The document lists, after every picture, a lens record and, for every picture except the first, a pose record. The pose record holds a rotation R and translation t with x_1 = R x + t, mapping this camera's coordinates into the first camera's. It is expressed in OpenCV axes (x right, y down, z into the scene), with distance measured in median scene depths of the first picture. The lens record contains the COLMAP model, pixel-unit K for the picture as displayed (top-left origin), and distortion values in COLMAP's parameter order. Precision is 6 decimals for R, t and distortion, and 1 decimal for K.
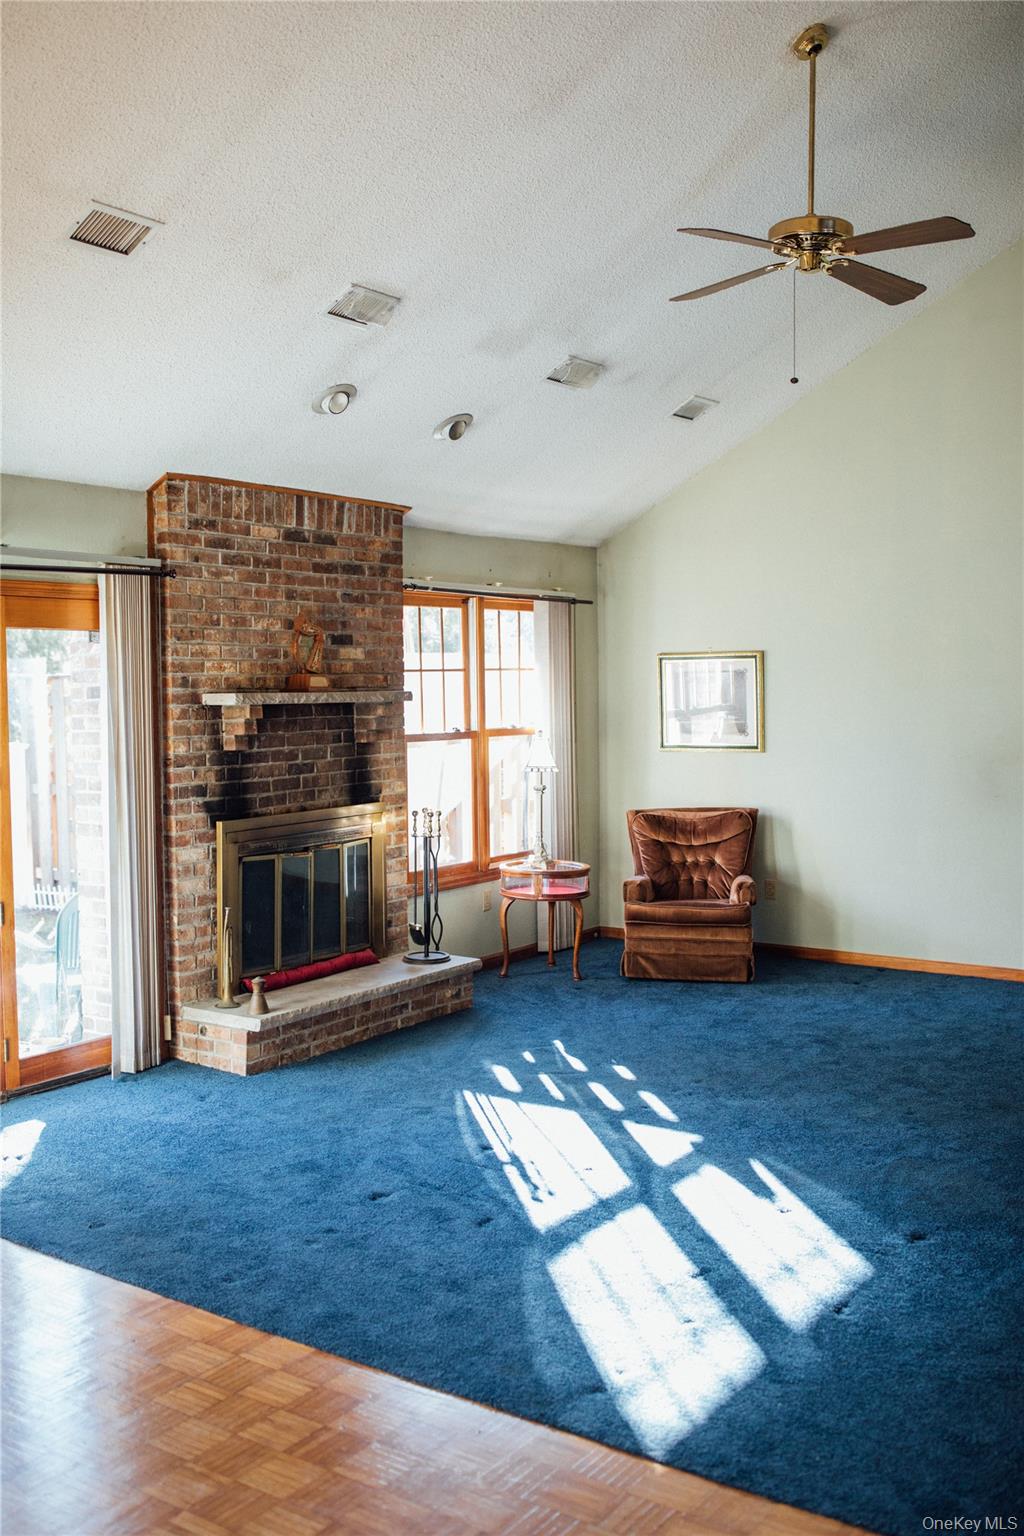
lens RADIAL K [[1499.6, 0, 509.9], [0, 1499.6, 765.9], [0, 0, 1]] dist [-0.006534, 0.000000]
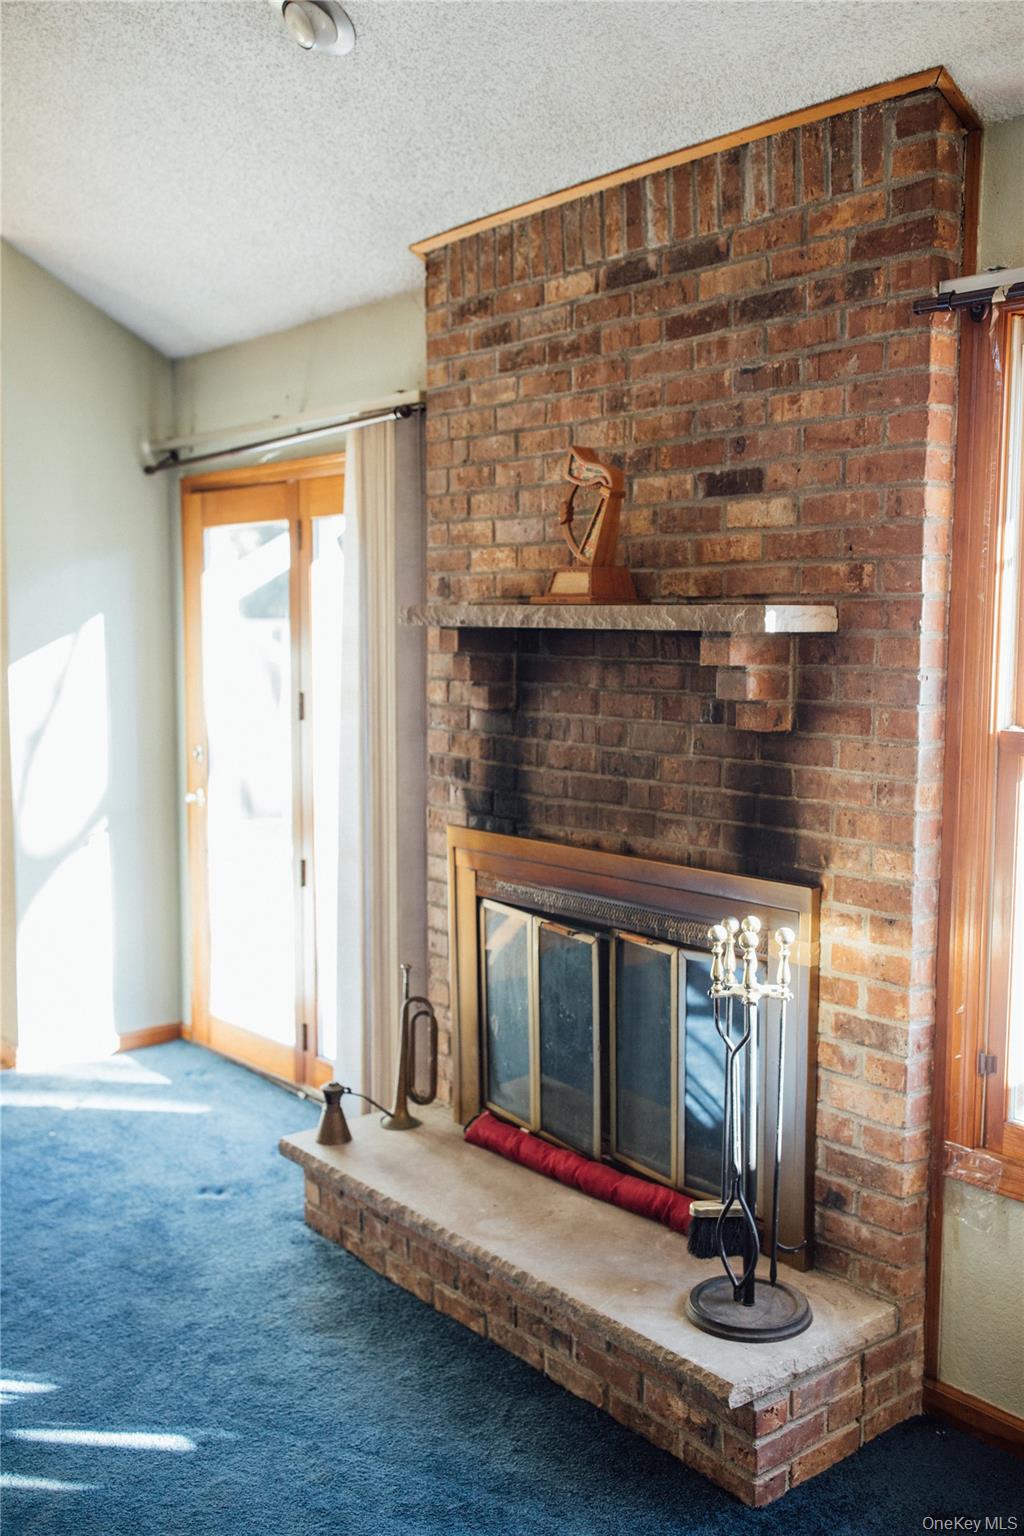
lens RADIAL K [[1499.6, 0, 514.0], [0, 1499.6, 768.5], [0, 0, 1]] dist [-0.006534, 0.000000]
pose [[-0.290302, 0.102701, -0.951408, 0.325795], [-0.057093, 0.990594, 0.124351, -0.054356], [0.955230, 0.090418, -0.281708, 1.090235]]
